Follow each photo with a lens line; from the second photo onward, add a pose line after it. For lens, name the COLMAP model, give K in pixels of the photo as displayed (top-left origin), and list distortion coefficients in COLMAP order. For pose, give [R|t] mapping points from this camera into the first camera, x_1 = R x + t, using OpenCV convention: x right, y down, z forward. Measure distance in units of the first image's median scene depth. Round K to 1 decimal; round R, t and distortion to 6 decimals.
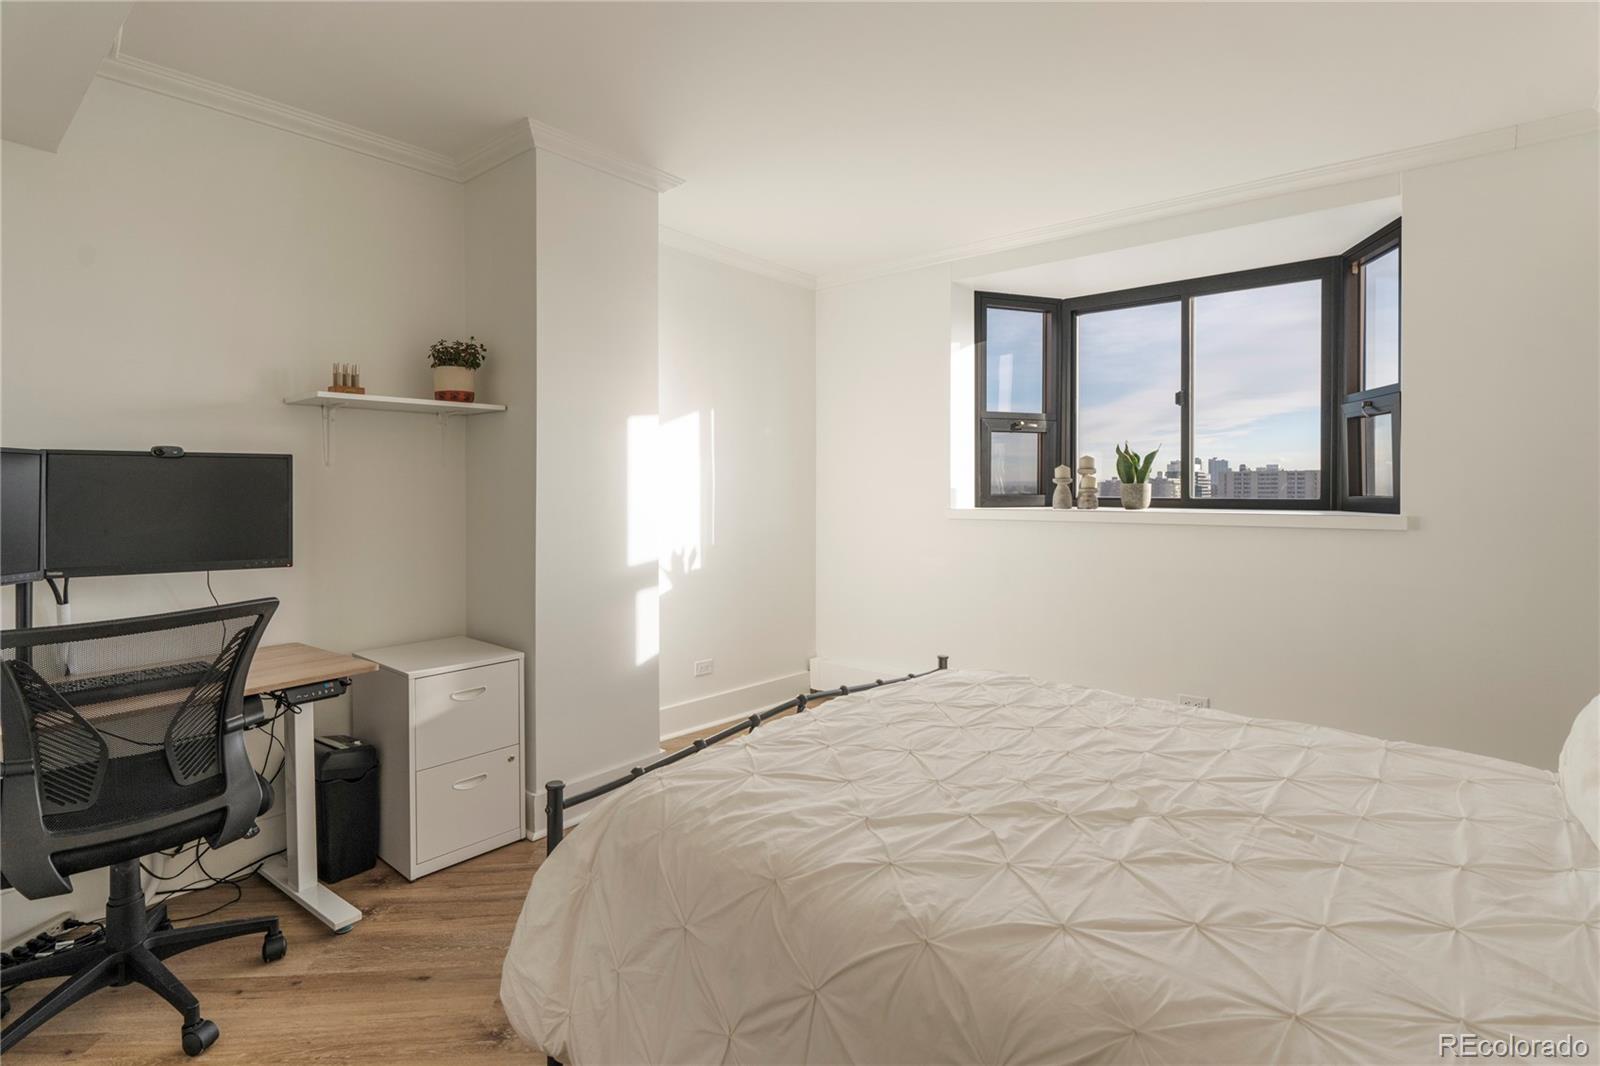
lens RADIAL K [[783.4, 0, 804.6], [0, 783.4, 495.4], [0, 0, 1]] dist [-0.002200, -0.000350]
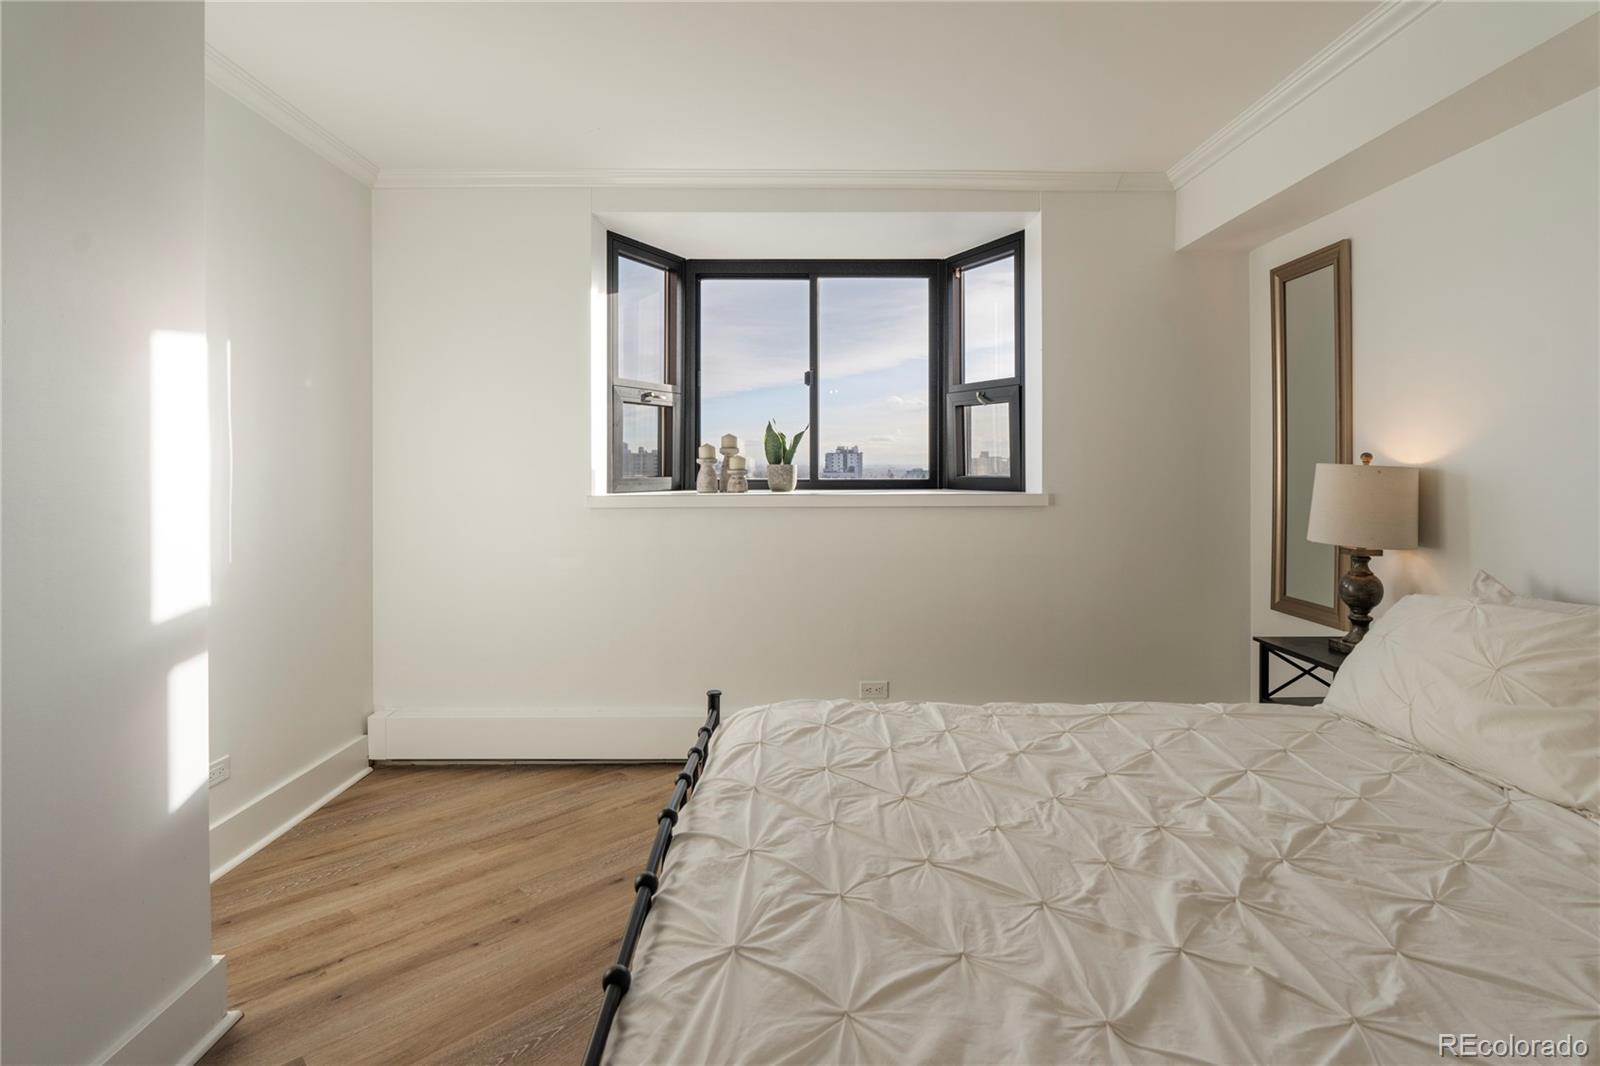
lens RADIAL K [[790.6, 0, 808.3], [0, 790.6, 474.2], [0, 0, 1]] dist [0.000708, 0.000095]
pose [[0.767785, -0.004409, 0.640693, -0.162503], [0.009303, 0.999948, -0.004267, 0.000763], [-0.640640, 0.009237, 0.767786, 0.244287]]
